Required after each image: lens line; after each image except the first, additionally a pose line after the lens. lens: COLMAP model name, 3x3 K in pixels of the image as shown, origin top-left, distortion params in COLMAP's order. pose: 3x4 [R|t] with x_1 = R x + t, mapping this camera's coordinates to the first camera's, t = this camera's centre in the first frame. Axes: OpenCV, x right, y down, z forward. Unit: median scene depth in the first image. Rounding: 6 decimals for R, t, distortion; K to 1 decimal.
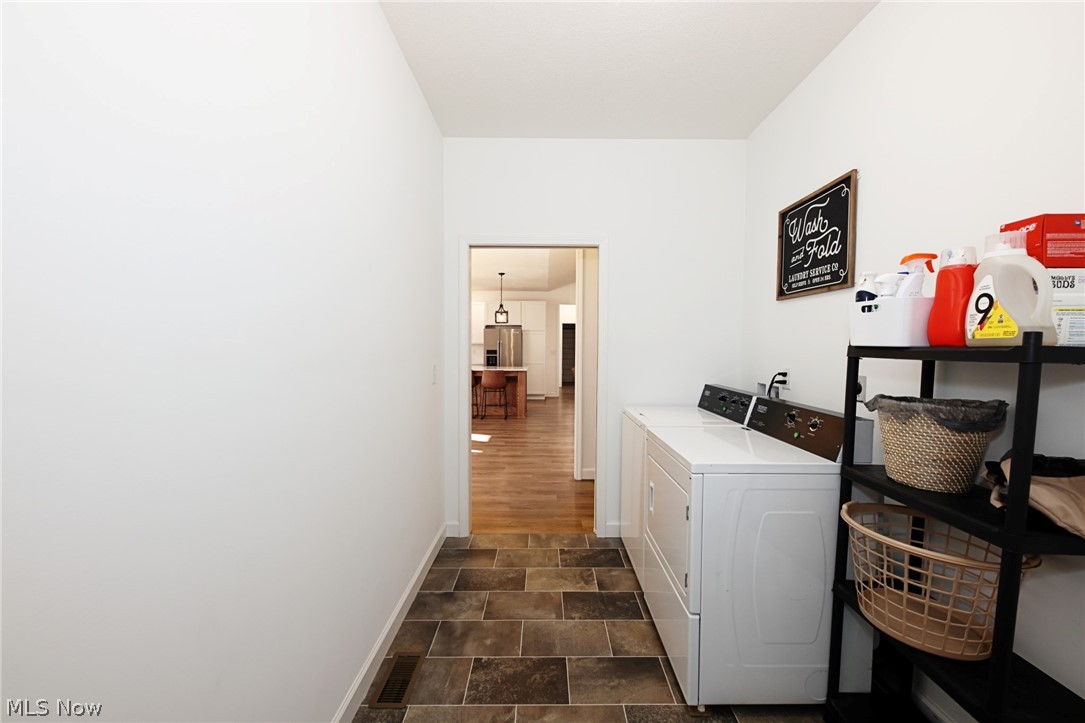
lens RADIAL K [[431.8, 0, 547.3], [0, 431.8, 361.4], [0, 0, 1]] dist [0.000080, -0.000121]
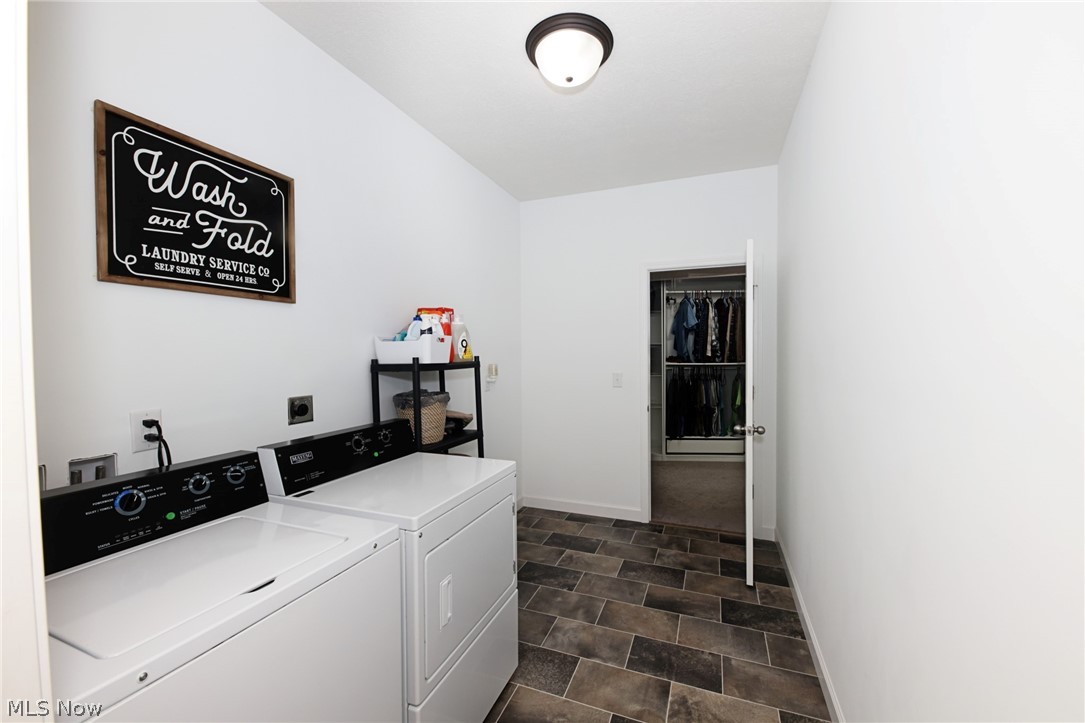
lens RADIAL K [[431.8, 0, 547.3], [0, 431.8, 361.4], [0, 0, 1]] dist [0.000080, -0.000121]
pose [[-0.928900, -0.005493, 0.370289, -0.142762], [0.016700, 0.998251, 0.056702, -0.083102], [-0.369953, 0.058855, -0.927184, 1.540917]]
